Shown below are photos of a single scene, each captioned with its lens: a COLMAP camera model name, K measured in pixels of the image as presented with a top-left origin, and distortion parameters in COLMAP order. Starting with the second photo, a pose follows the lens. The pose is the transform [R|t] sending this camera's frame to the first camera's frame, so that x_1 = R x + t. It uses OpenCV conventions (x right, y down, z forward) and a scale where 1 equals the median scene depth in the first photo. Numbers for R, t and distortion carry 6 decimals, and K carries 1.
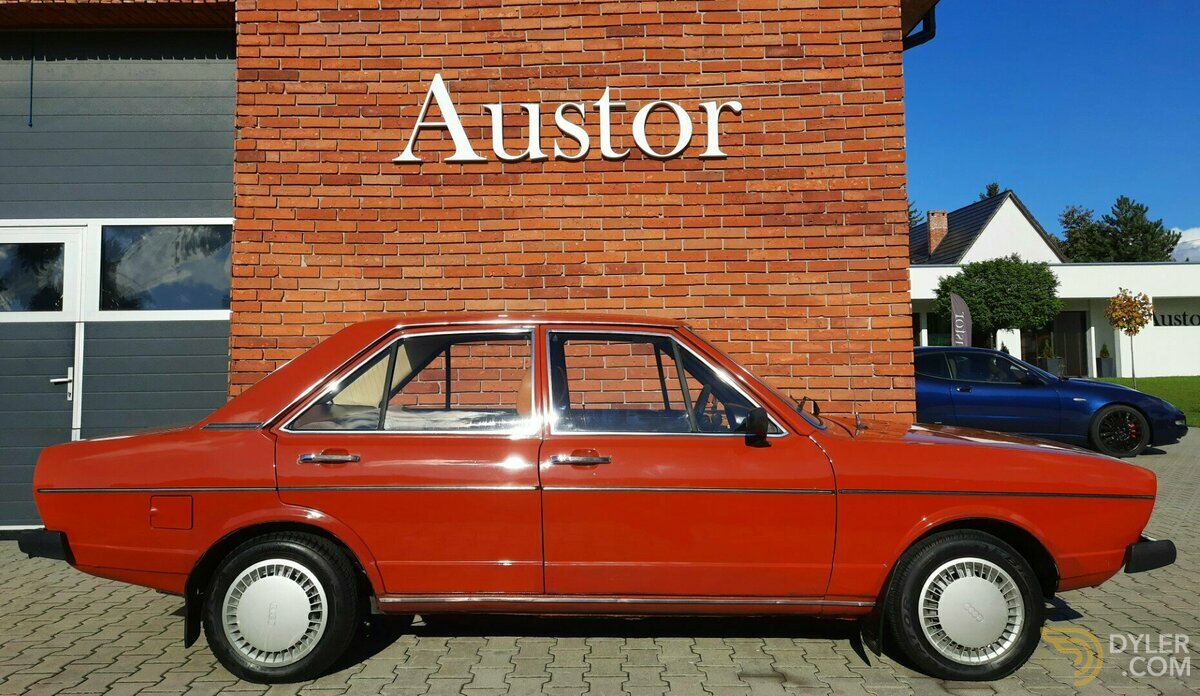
lens RADIAL K [[892.3, 0, 608.4], [0, 892.3, 307.5], [0, 0, 1]] dist [0.044188, -0.035809]
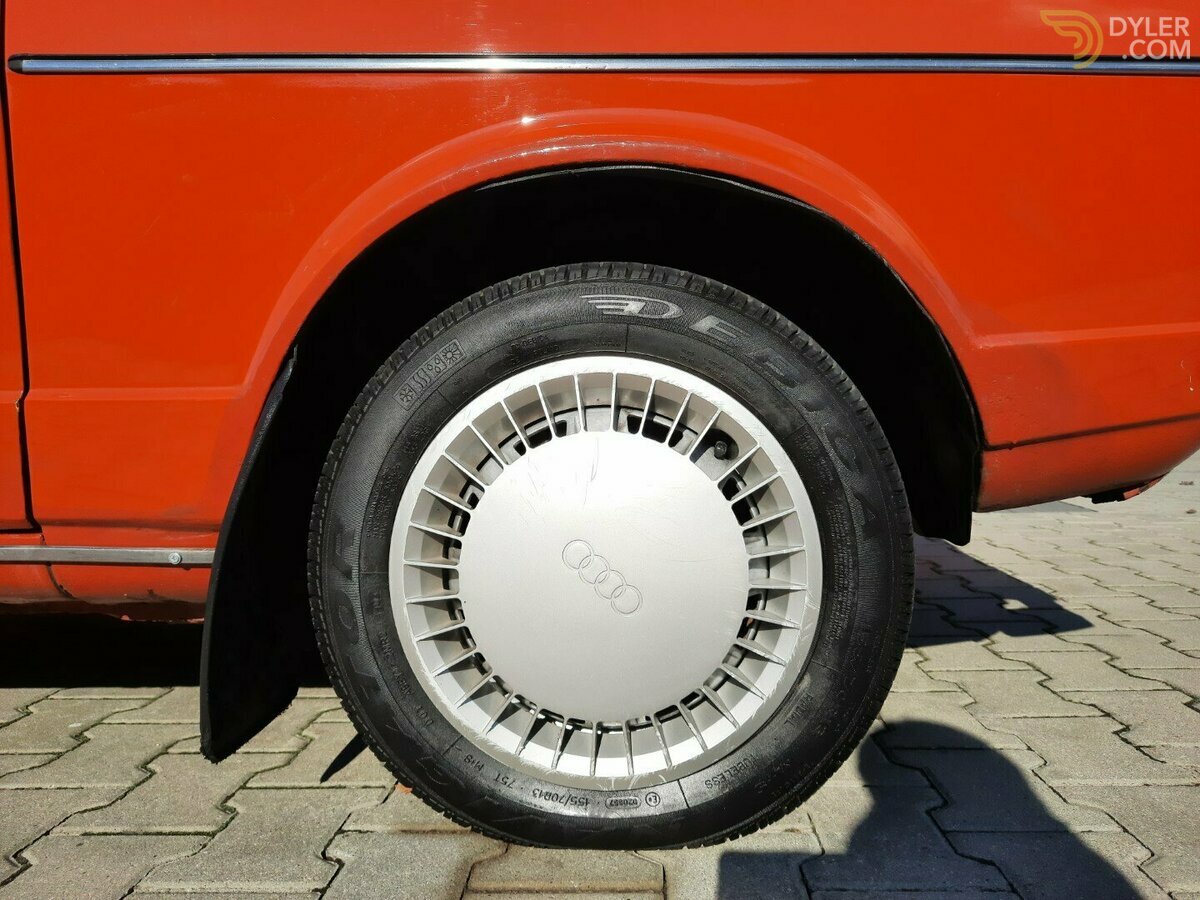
lens RADIAL K [[874.4, 0, 607.1], [0, 874.4, 453.4], [0, 0, 1]] dist [0.035507, -0.025774]
pose [[0.998949, -0.014636, -0.043444, 0.223207], [0.018935, 0.994779, 0.100279, 0.151540], [0.041749, -0.100996, 0.994010, 0.414751]]
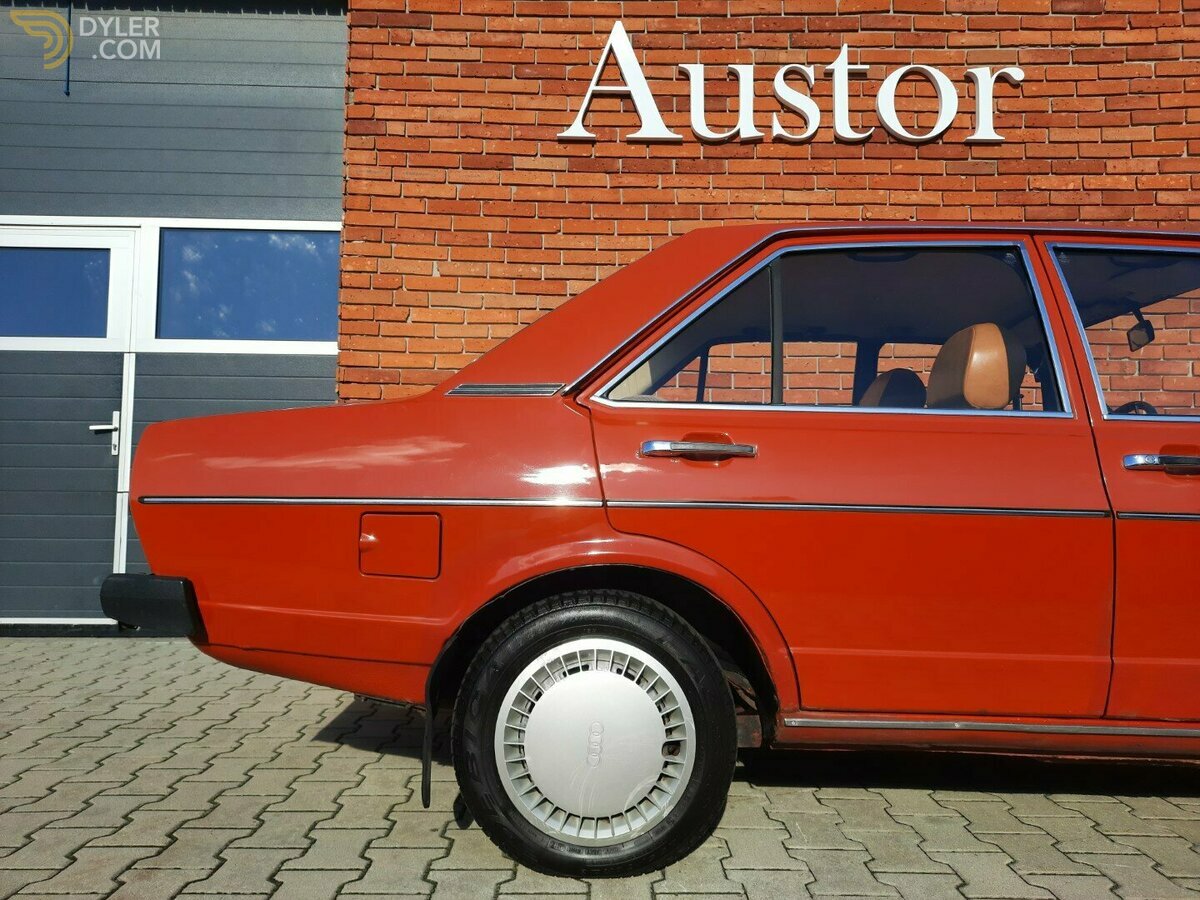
lens RADIAL K [[874.4, 0, 614.3], [0, 874.4, 447.7], [0, 0, 1]] dist [0.035507, -0.025774]
pose [[0.999681, 0.019125, 0.016498, -0.200259], [-0.019225, 0.999798, 0.005896, 0.089520], [-0.016382, -0.006211, 0.999847, 0.265880]]
